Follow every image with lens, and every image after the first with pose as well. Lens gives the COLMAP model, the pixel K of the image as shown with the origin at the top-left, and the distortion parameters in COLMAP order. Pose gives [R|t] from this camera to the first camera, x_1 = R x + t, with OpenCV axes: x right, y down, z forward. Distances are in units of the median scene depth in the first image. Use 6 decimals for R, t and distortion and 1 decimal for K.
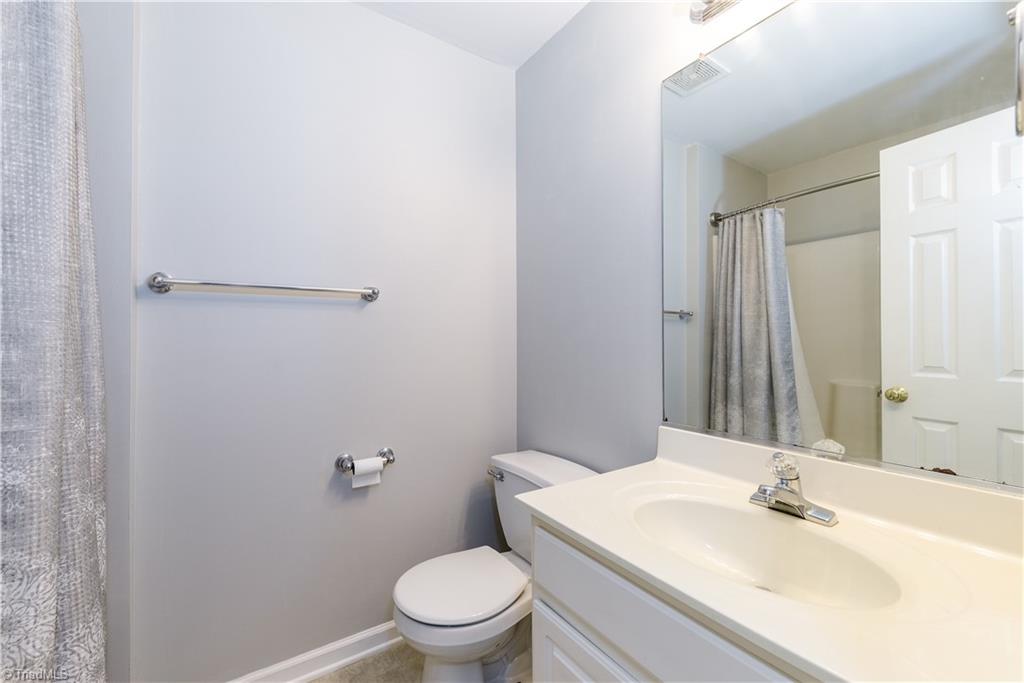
lens RADIAL K [[400.4, 0, 498.2], [0, 400.4, 342.2], [0, 0, 1]] dist [0.002606, 0.000152]
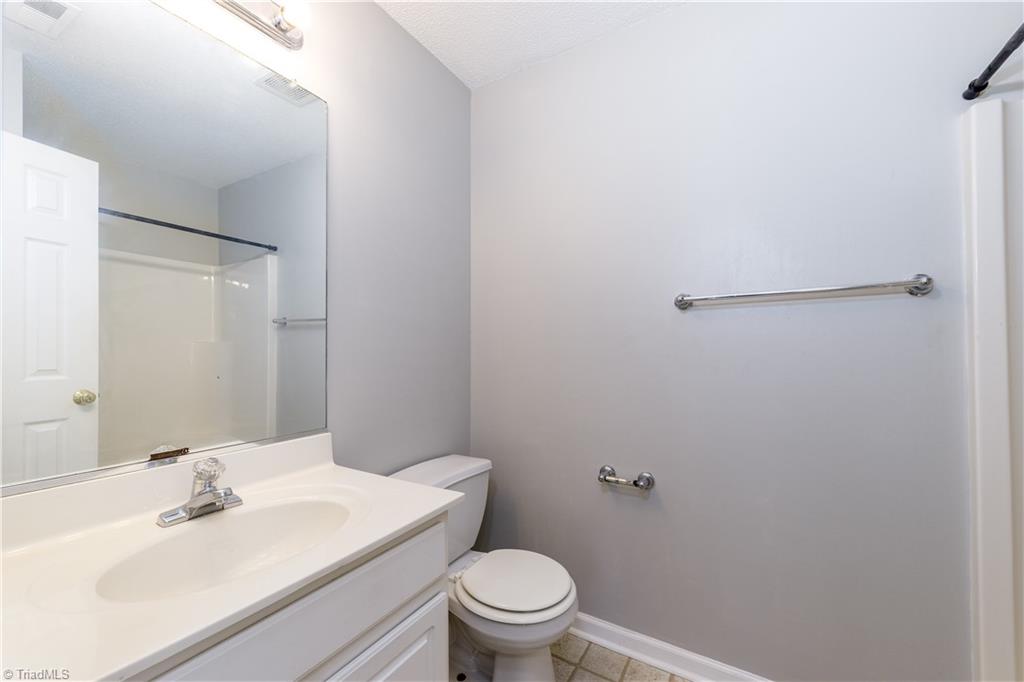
lens RADIAL K [[400.4, 0, 498.2], [0, 400.4, 341.7], [0, 0, 1]] dist [0.002606, 0.000152]
pose [[-0.402911, 0.007184, 0.915211, -0.547988], [-0.006741, 0.999919, -0.010816, -0.009366], [-0.915214, -0.010528, -0.402830, 0.774249]]
